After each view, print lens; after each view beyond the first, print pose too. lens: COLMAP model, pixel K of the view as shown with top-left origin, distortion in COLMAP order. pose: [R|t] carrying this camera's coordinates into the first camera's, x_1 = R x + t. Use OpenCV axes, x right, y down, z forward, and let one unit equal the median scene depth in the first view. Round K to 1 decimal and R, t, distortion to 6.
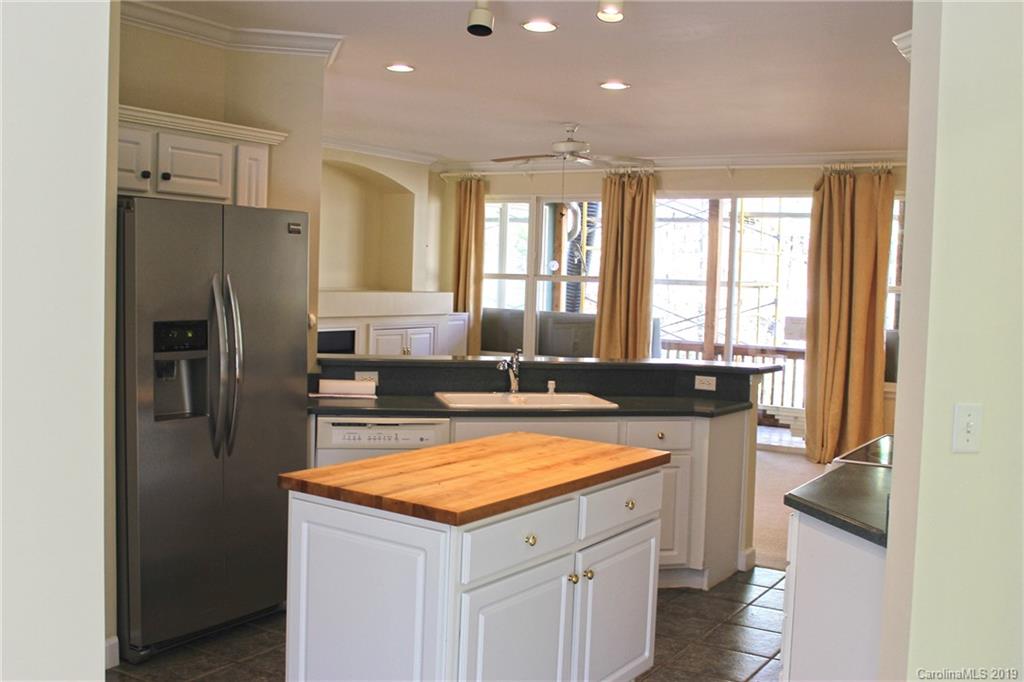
lens RADIAL K [[1072.8, 0, 512.4], [0, 1072.8, 341.8], [0, 0, 1]] dist [-0.081729, 0.000000]
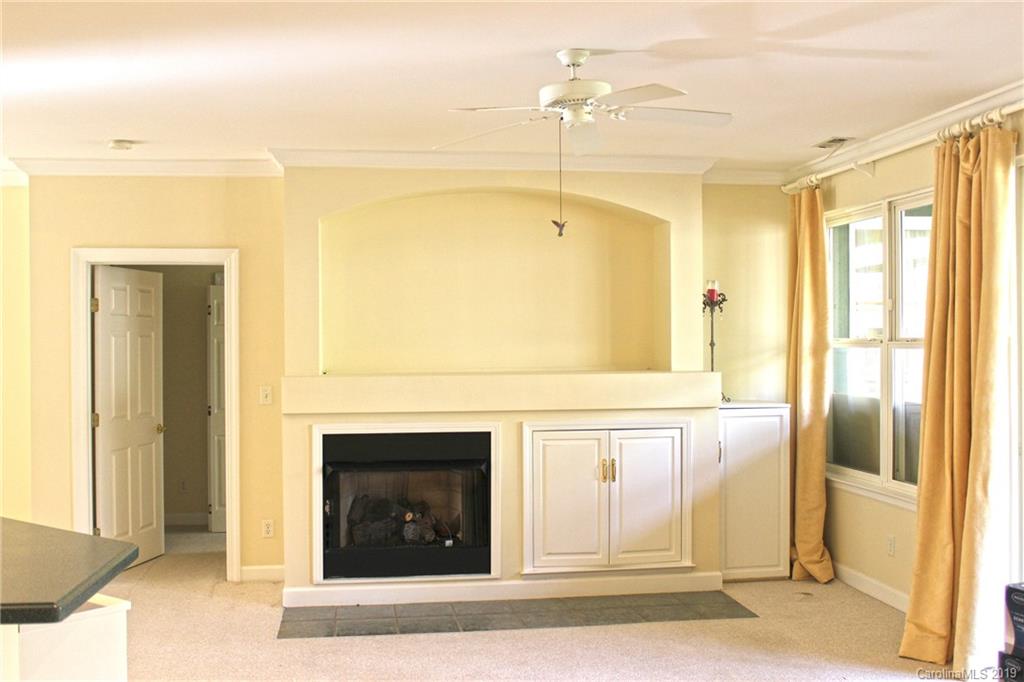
lens RADIAL K [[1072.8, 0, 510.3], [0, 1072.8, 345.3], [0, 0, 1]] dist [-0.081729, 0.000000]
pose [[0.657089, -0.032672, -0.753104, 0.329717], [-0.019763, 0.997970, -0.060539, -0.021751], [0.753554, 0.054664, 0.655110, 0.502241]]
